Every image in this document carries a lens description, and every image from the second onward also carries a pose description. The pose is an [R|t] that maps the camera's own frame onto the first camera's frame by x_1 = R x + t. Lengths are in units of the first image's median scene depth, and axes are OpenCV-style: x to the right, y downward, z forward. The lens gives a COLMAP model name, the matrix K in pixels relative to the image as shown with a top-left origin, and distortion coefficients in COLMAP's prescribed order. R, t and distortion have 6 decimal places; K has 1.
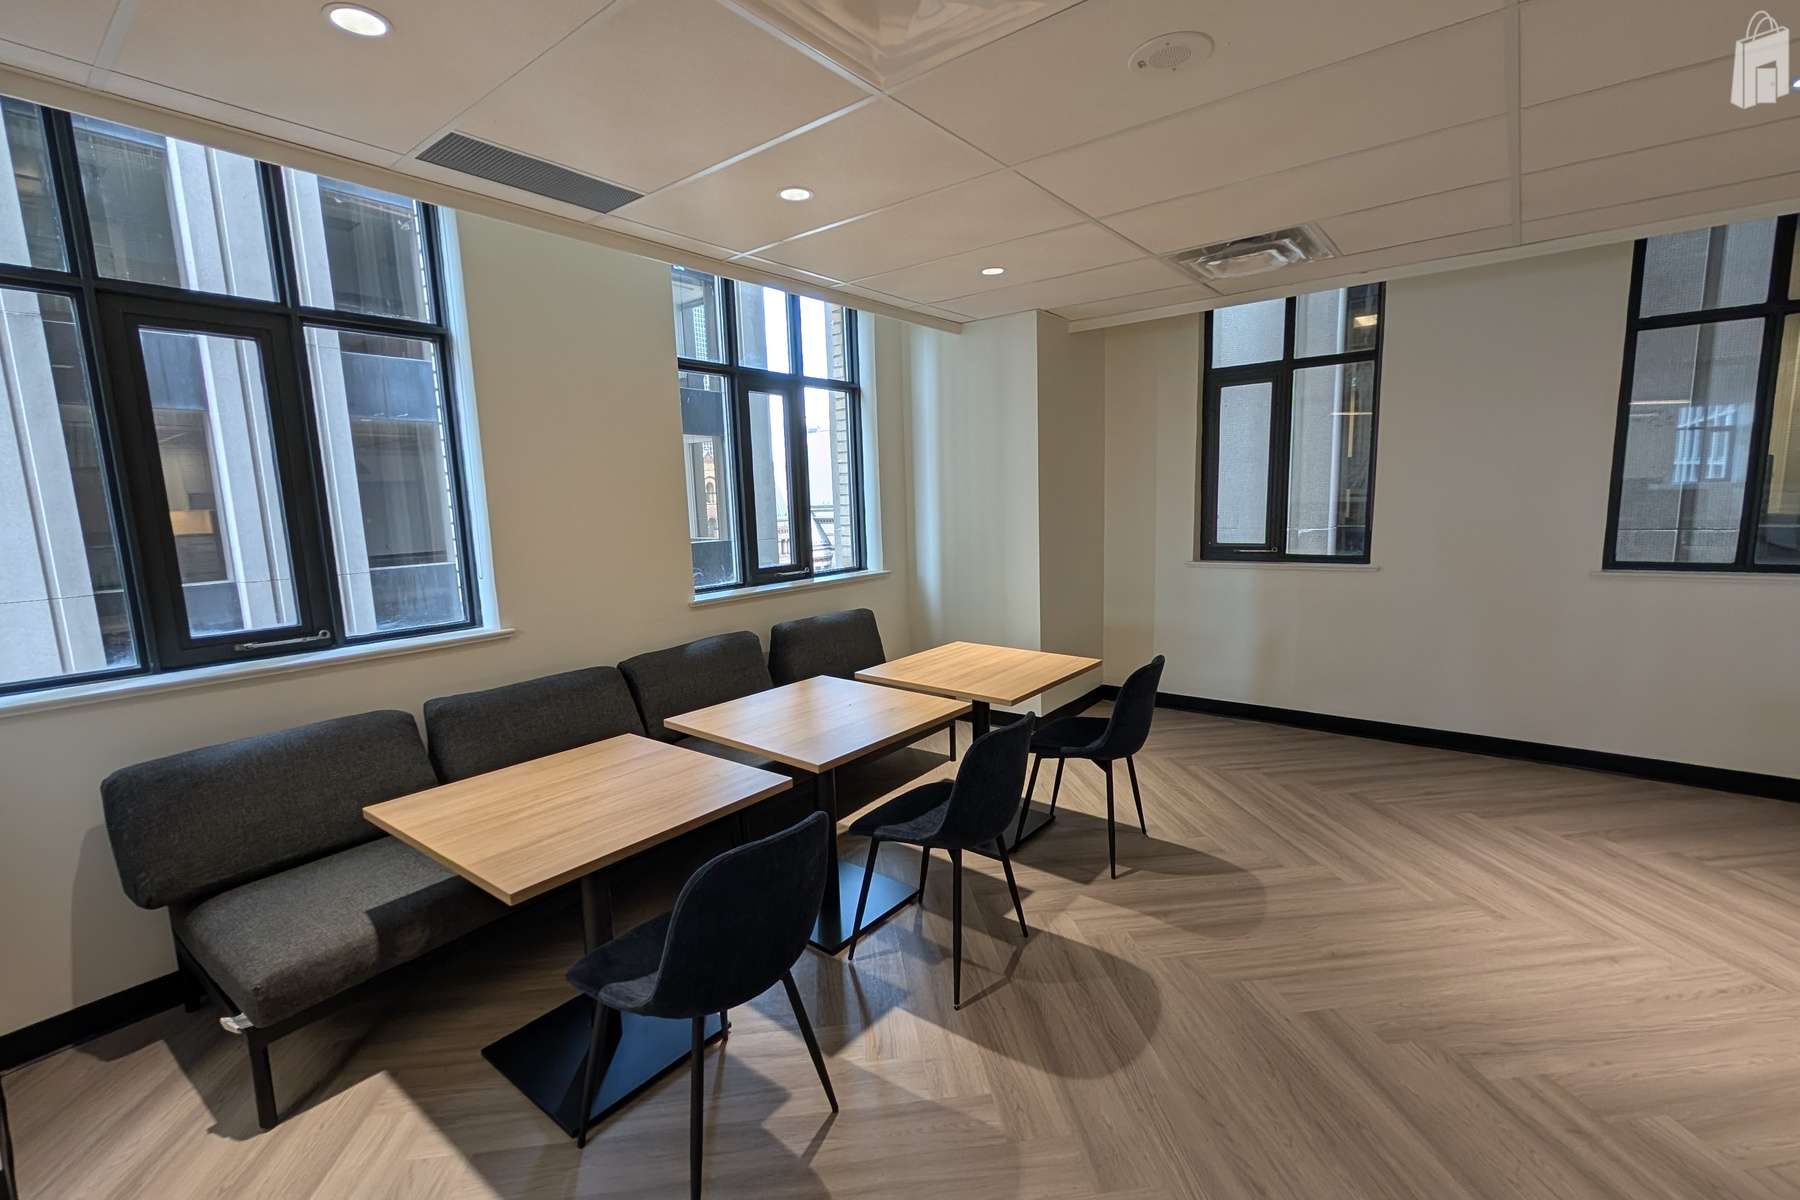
lens RADIAL K [[778.3, 0, 893.9], [0, 778.3, 607.1], [0, 0, 1]] dist [0.000739, 0.000875]
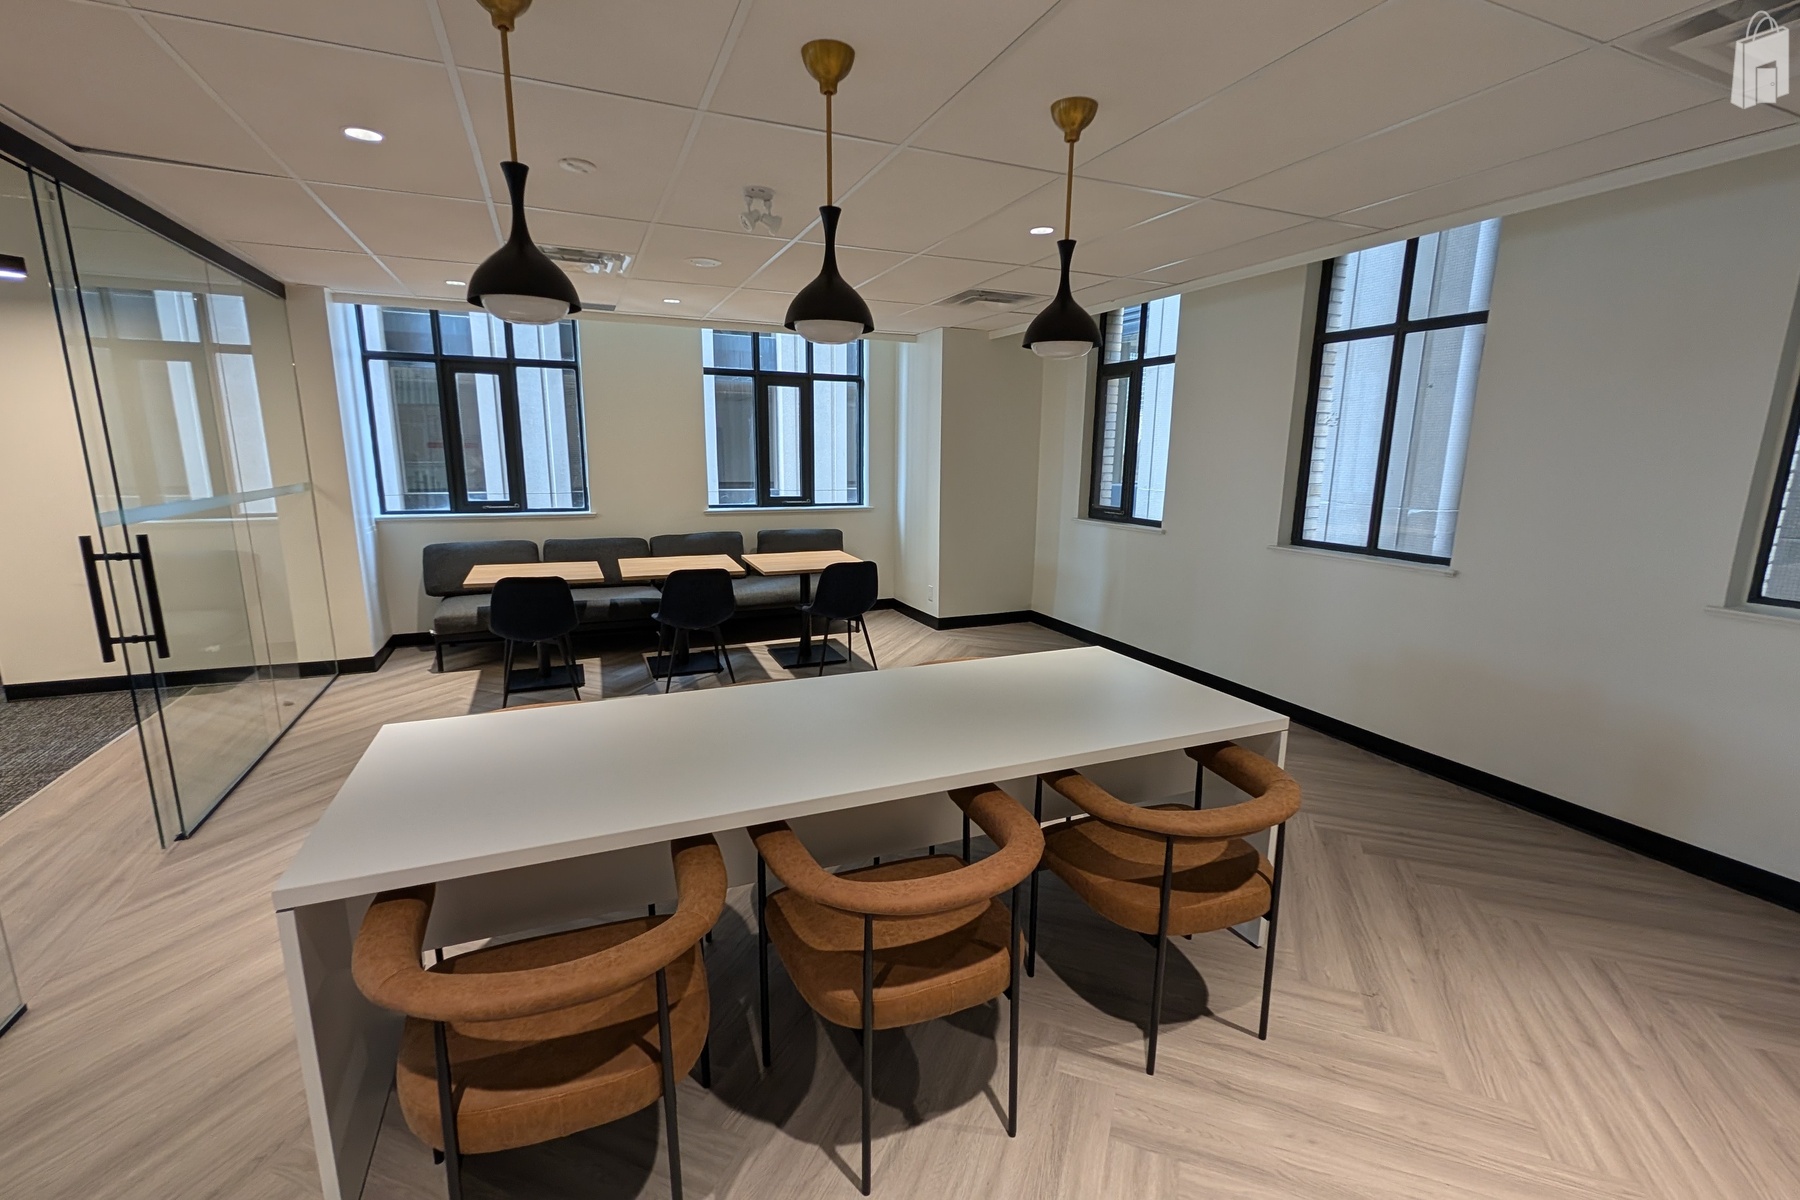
lens RADIAL K [[774.5, 0, 881.7], [0, 774.5, 603.0], [0, 0, 1]] dist [-0.000844, -0.000326]
pose [[0.872441, 0.135379, -0.469595, 0.991207], [-0.107938, 0.990515, 0.085022, 0.007163], [0.476651, -0.023490, 0.878779, -0.363875]]
